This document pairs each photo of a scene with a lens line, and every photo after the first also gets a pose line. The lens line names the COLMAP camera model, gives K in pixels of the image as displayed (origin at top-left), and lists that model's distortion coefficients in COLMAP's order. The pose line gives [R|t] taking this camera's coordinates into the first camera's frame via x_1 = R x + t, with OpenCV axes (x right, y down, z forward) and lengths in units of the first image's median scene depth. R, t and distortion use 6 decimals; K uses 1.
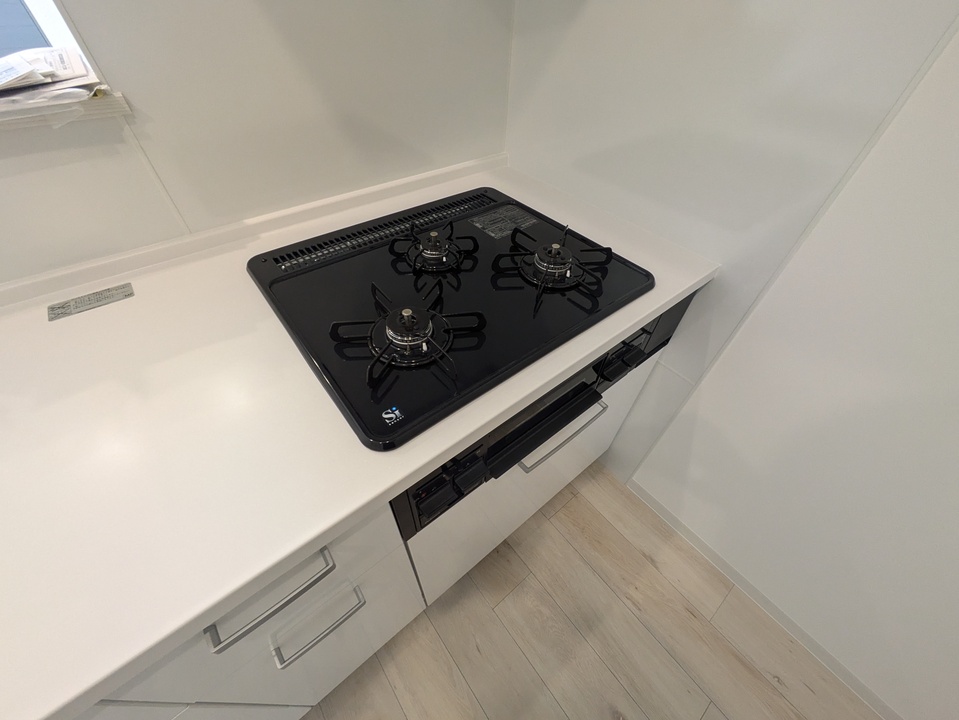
lens RADIAL K [[377.1, 0, 478.6], [0, 377.1, 360.6], [0, 0, 1]] dist [0.000829, 0.000941]
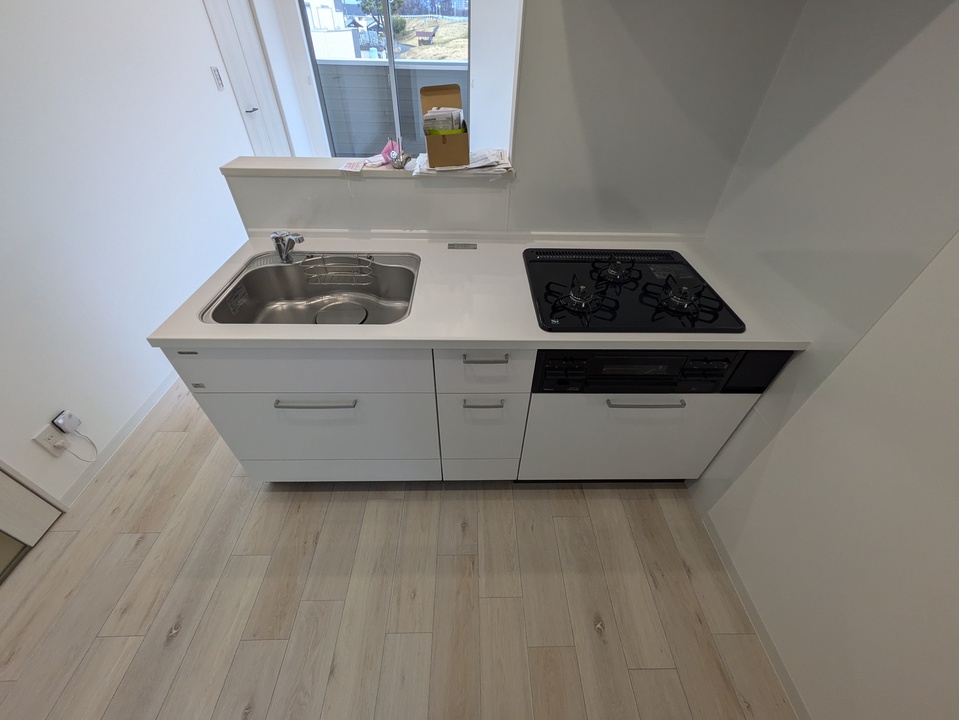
lens RADIAL K [[377.1, 0, 478.6], [0, 377.1, 360.6], [0, 0, 1]] dist [0.000829, 0.000941]
pose [[0.791390, 0.394813, -0.466717, 0.364849], [-0.445049, 0.895502, 0.002890, 0.363751], [0.419087, 0.205425, 0.884402, -0.752664]]
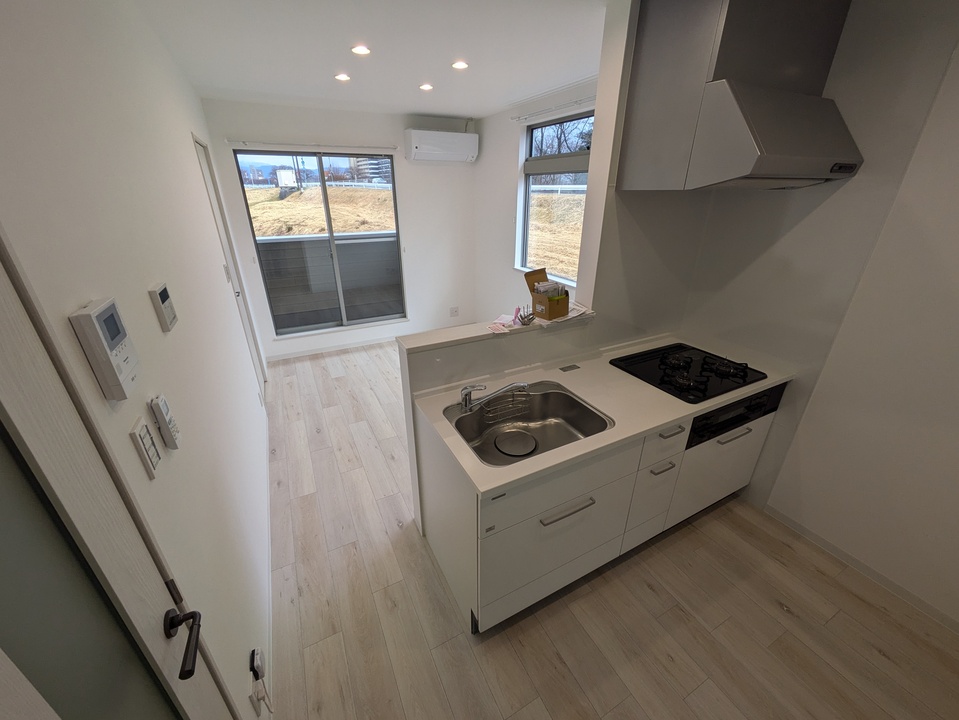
lens RADIAL K [[378.6, 0, 478.3], [0, 378.6, 360.5], [0, 0, 1]] dist [-0.002012, 0.002994]
pose [[0.979636, 0.052640, -0.193760, -0.997725], [-0.124088, 0.917392, -0.378146, 0.931838], [0.157849, 0.394488, 0.905242, -1.745986]]
